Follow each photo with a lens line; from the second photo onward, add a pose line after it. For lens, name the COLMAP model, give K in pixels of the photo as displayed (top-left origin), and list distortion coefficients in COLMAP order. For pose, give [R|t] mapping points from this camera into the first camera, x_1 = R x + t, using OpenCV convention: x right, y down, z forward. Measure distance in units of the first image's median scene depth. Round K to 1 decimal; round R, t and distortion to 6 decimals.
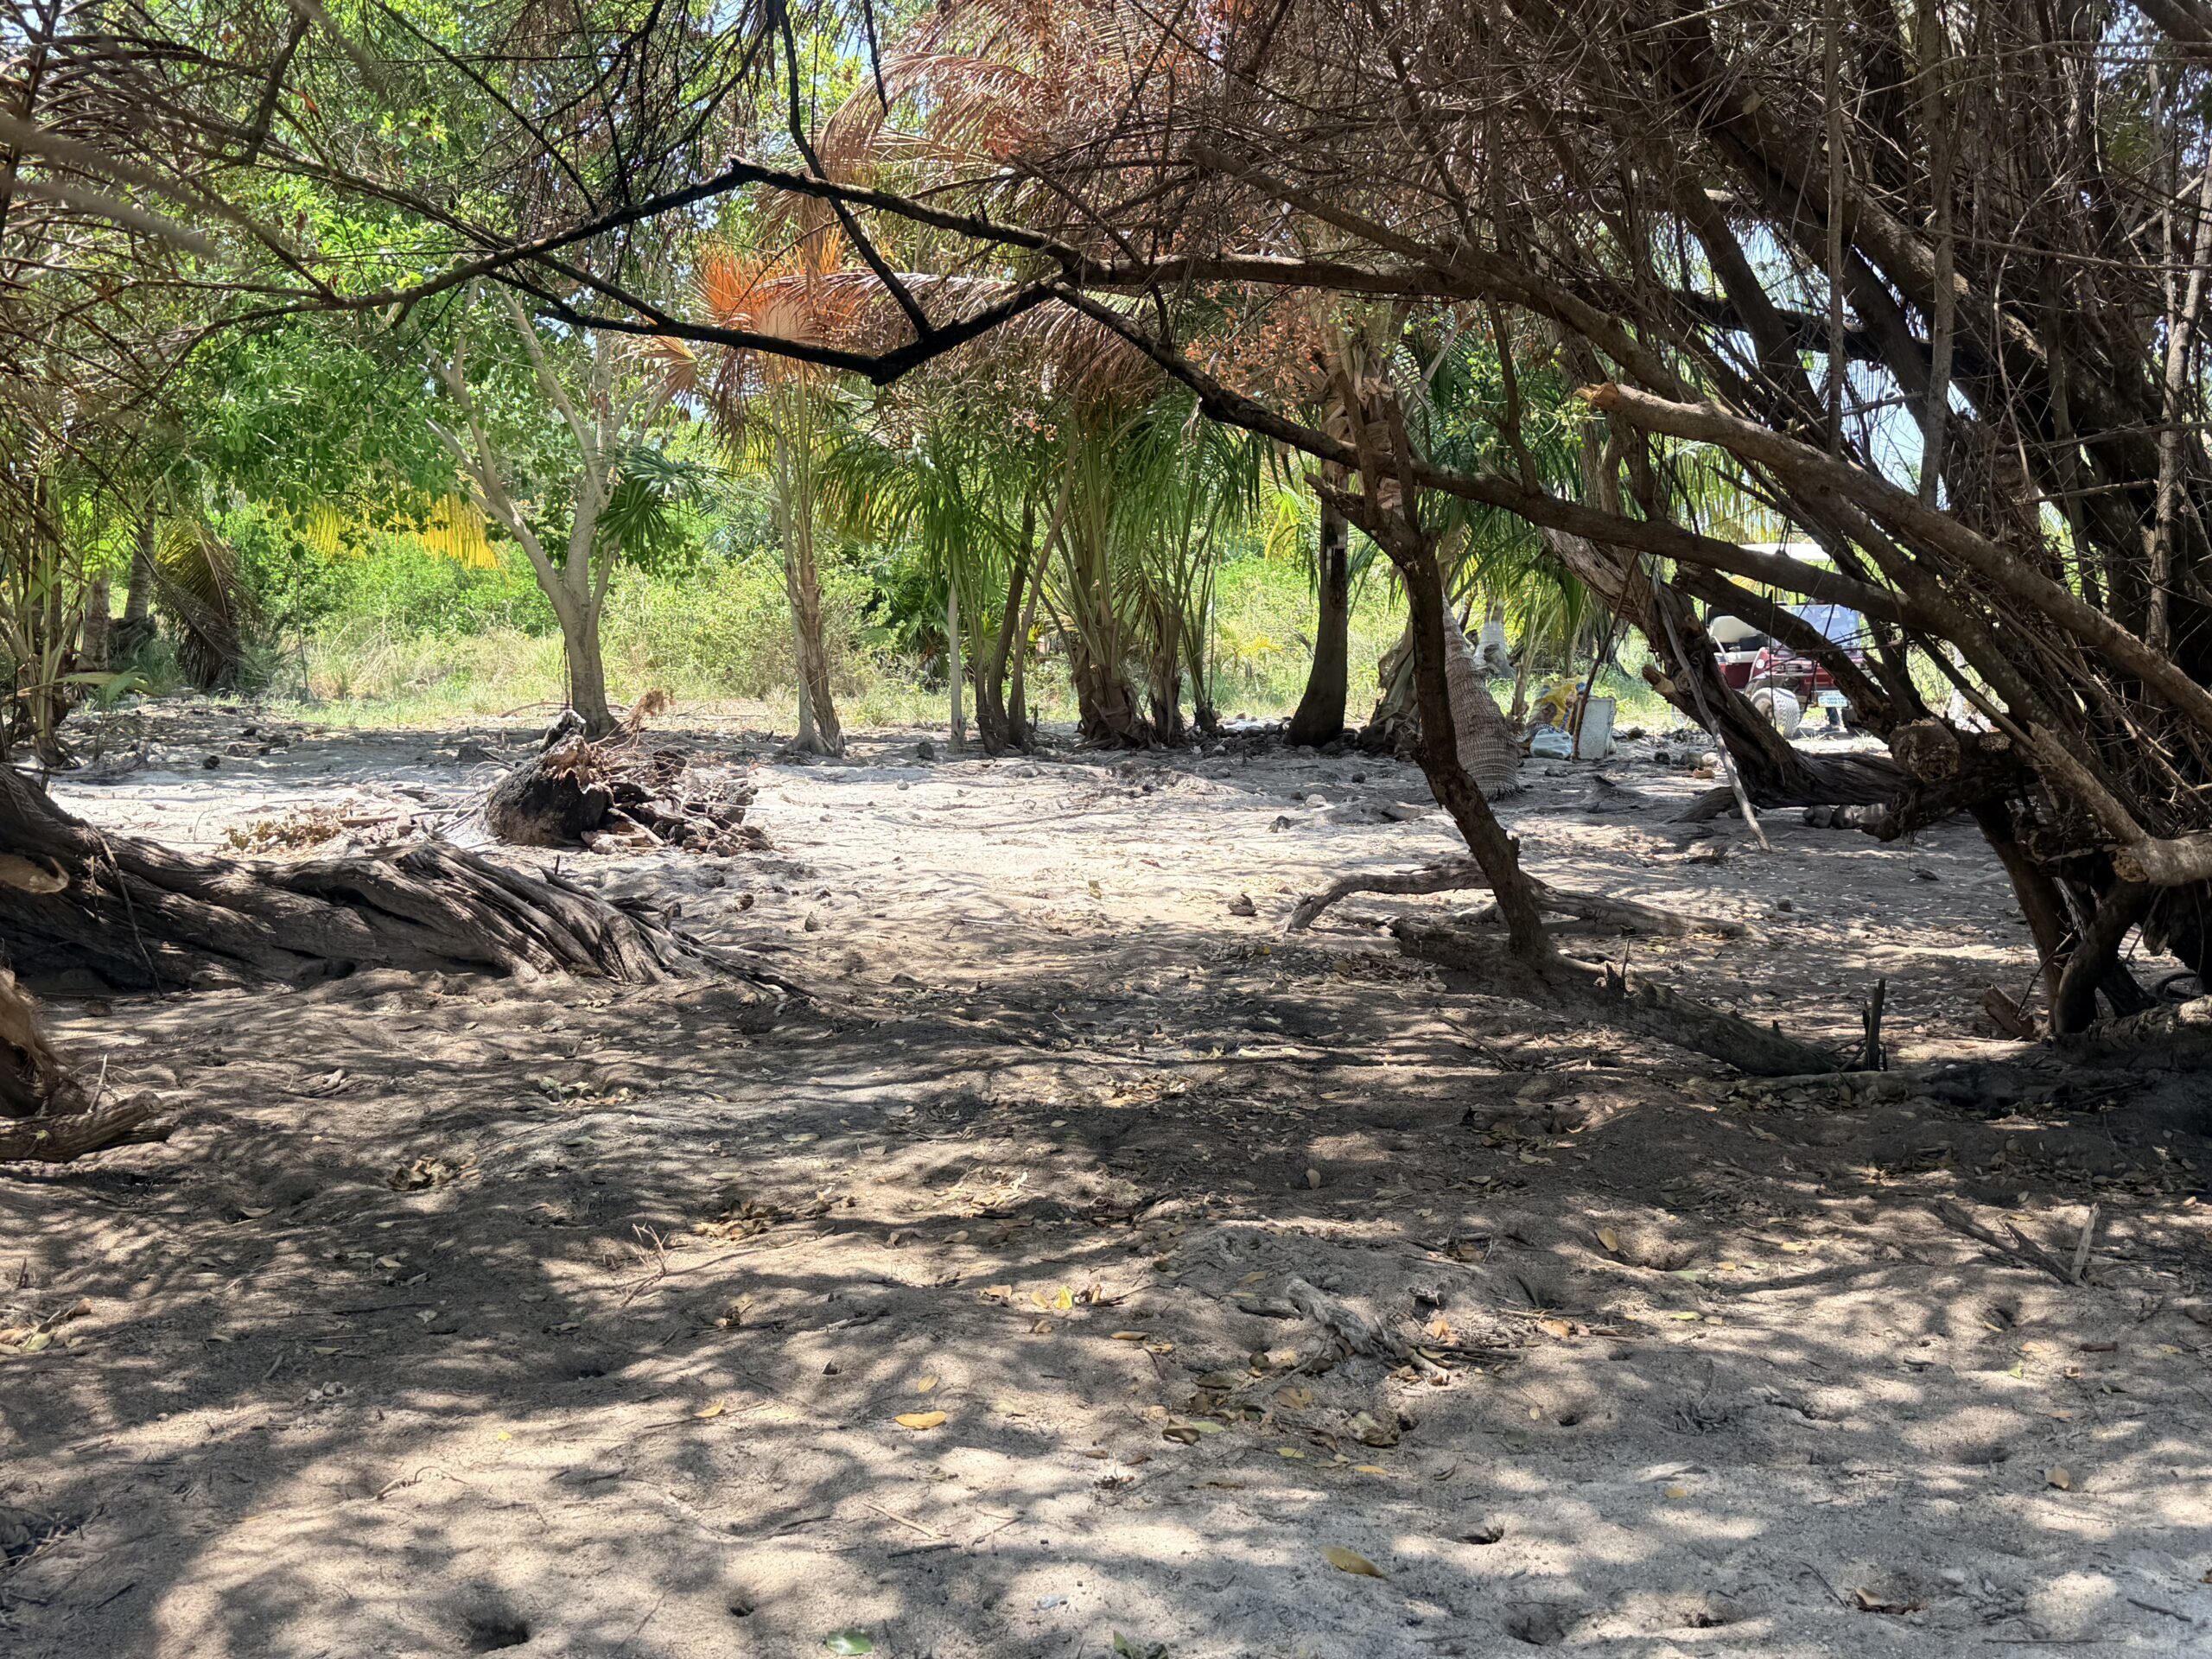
lens RADIAL K [[2304.0, 0, 1118.7], [0, 2304.0, 842.4], [0, 0, 1]] dist [0.141688, 0.000000]
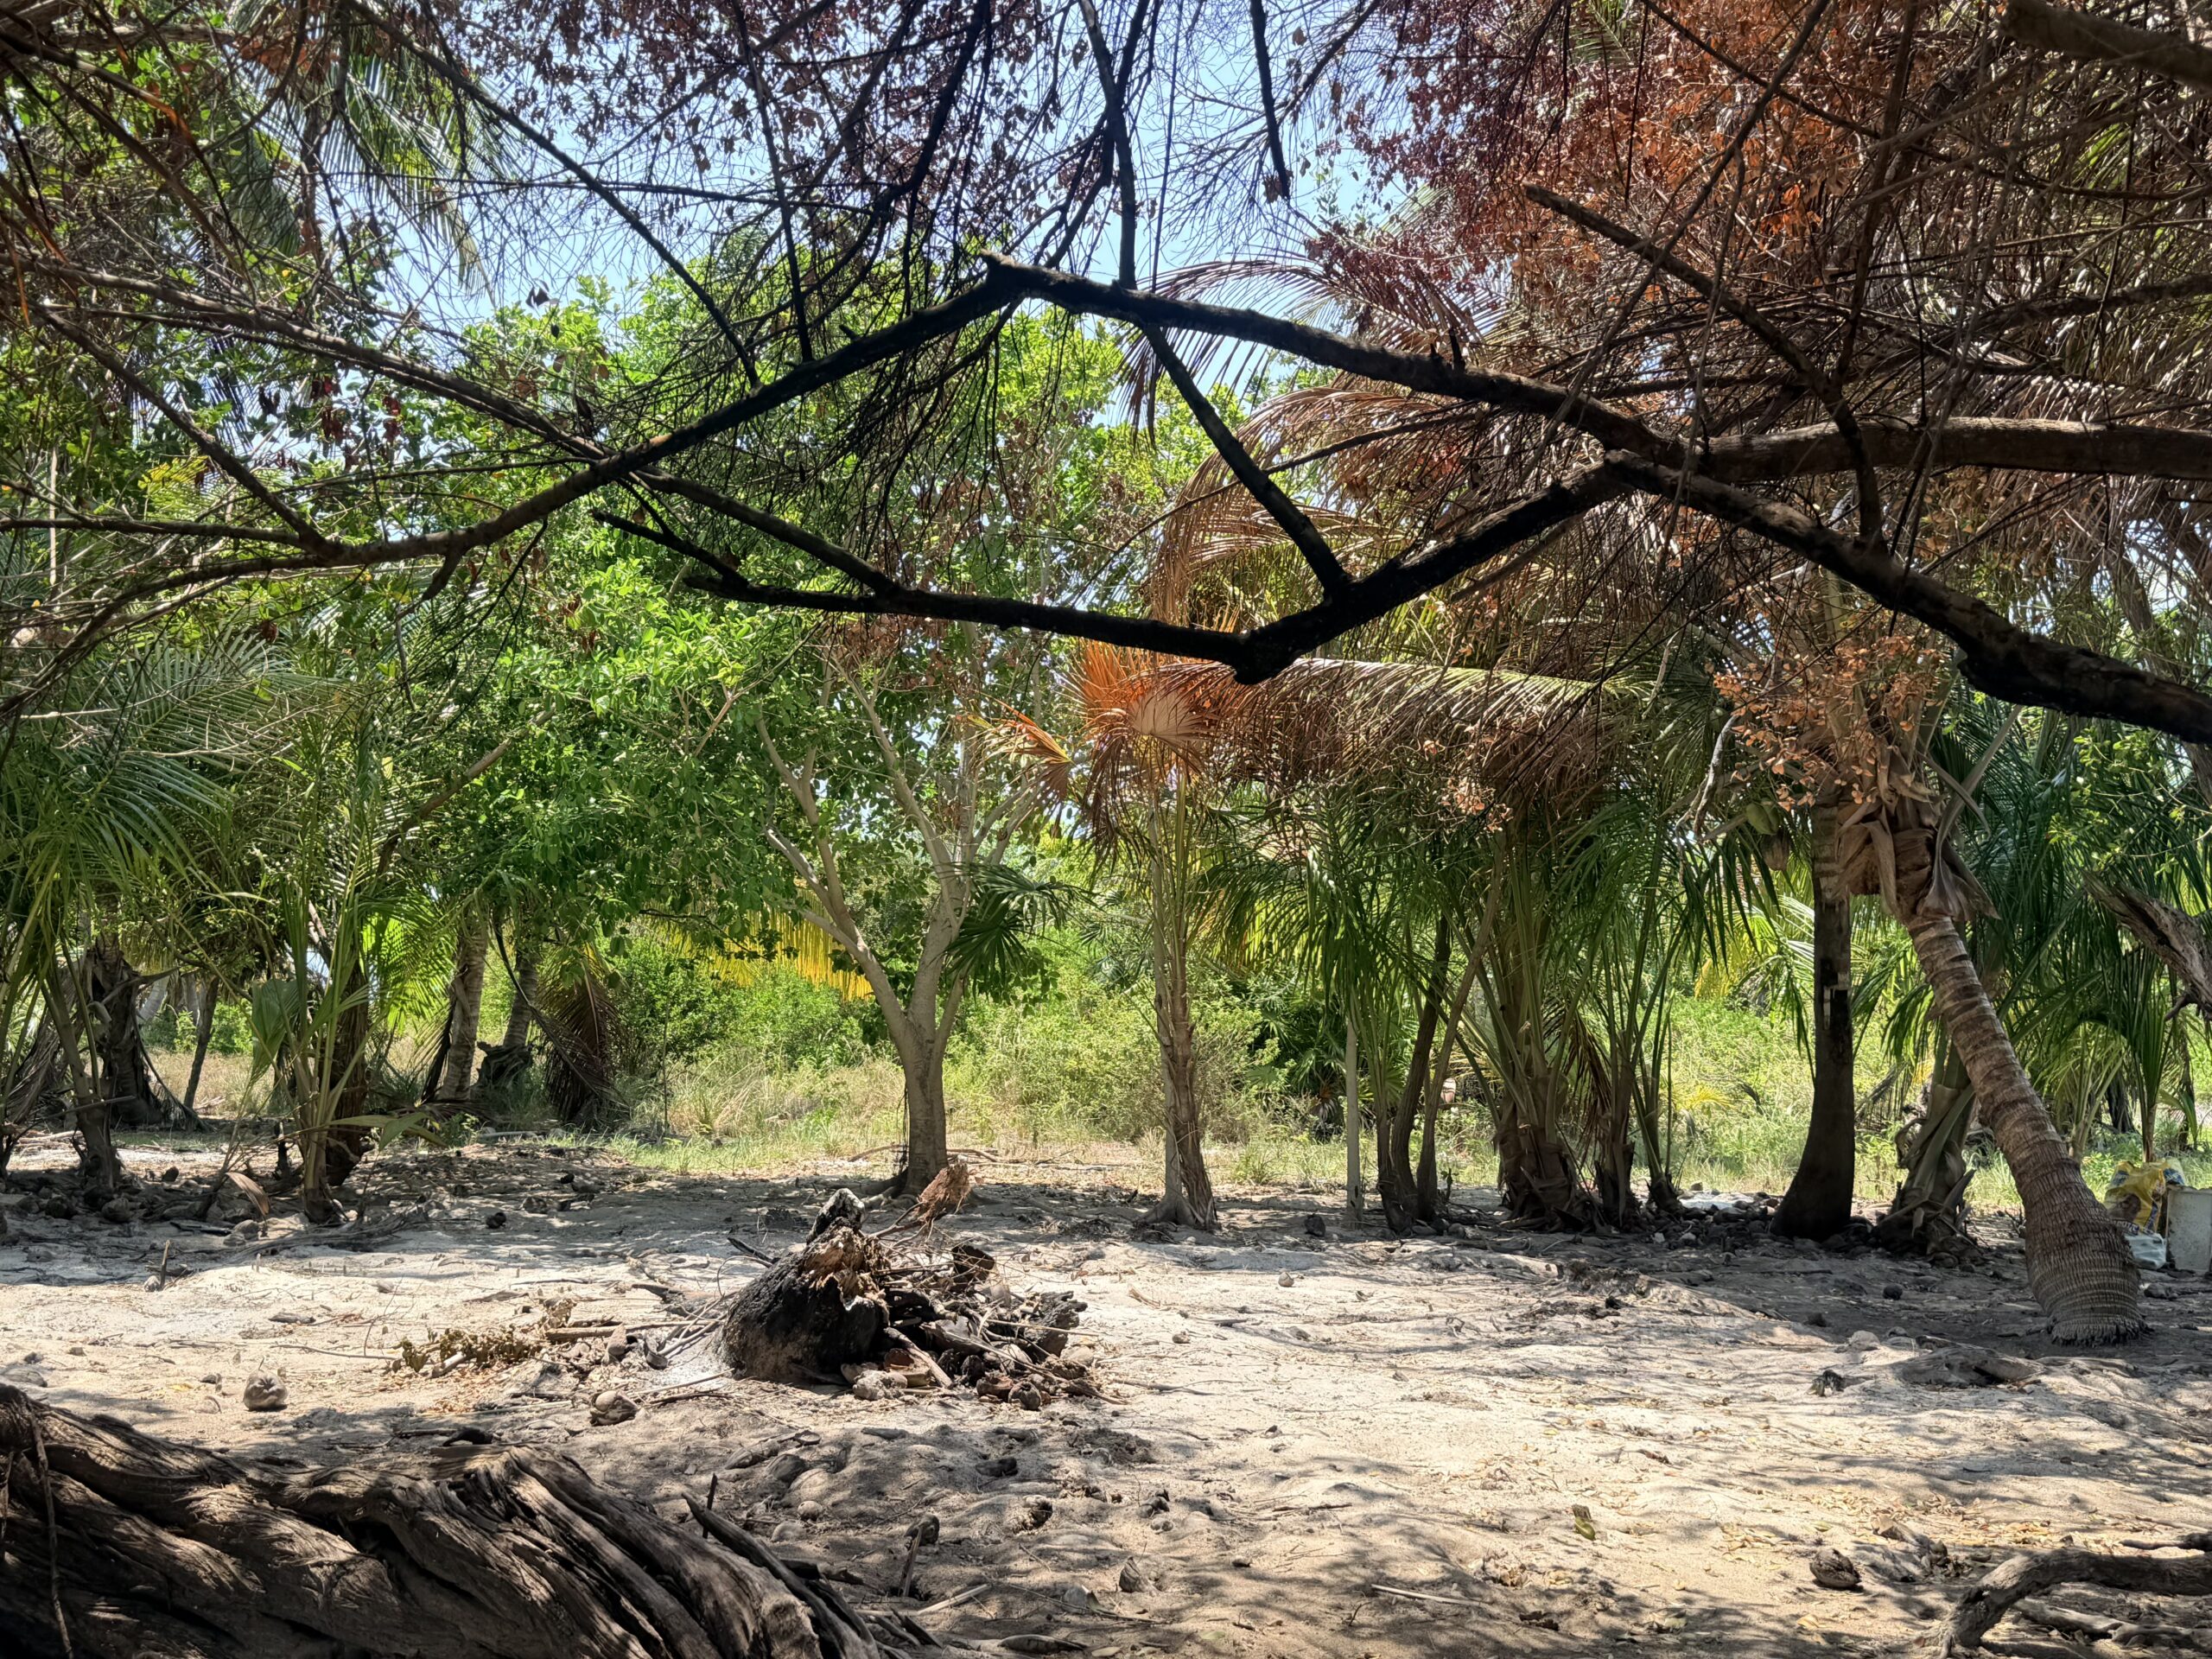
lens RADIAL K [[2304.0, 0, 1110.7], [0, 2304.0, 843.5], [0, 0, 1]] dist [0.141688, 0.000000]
pose [[0.985093, 0.004809, -0.171953, -0.015872], [-0.036488, 0.982705, -0.181550, -0.022586], [0.168105, 0.185118, 0.968231, 0.179505]]
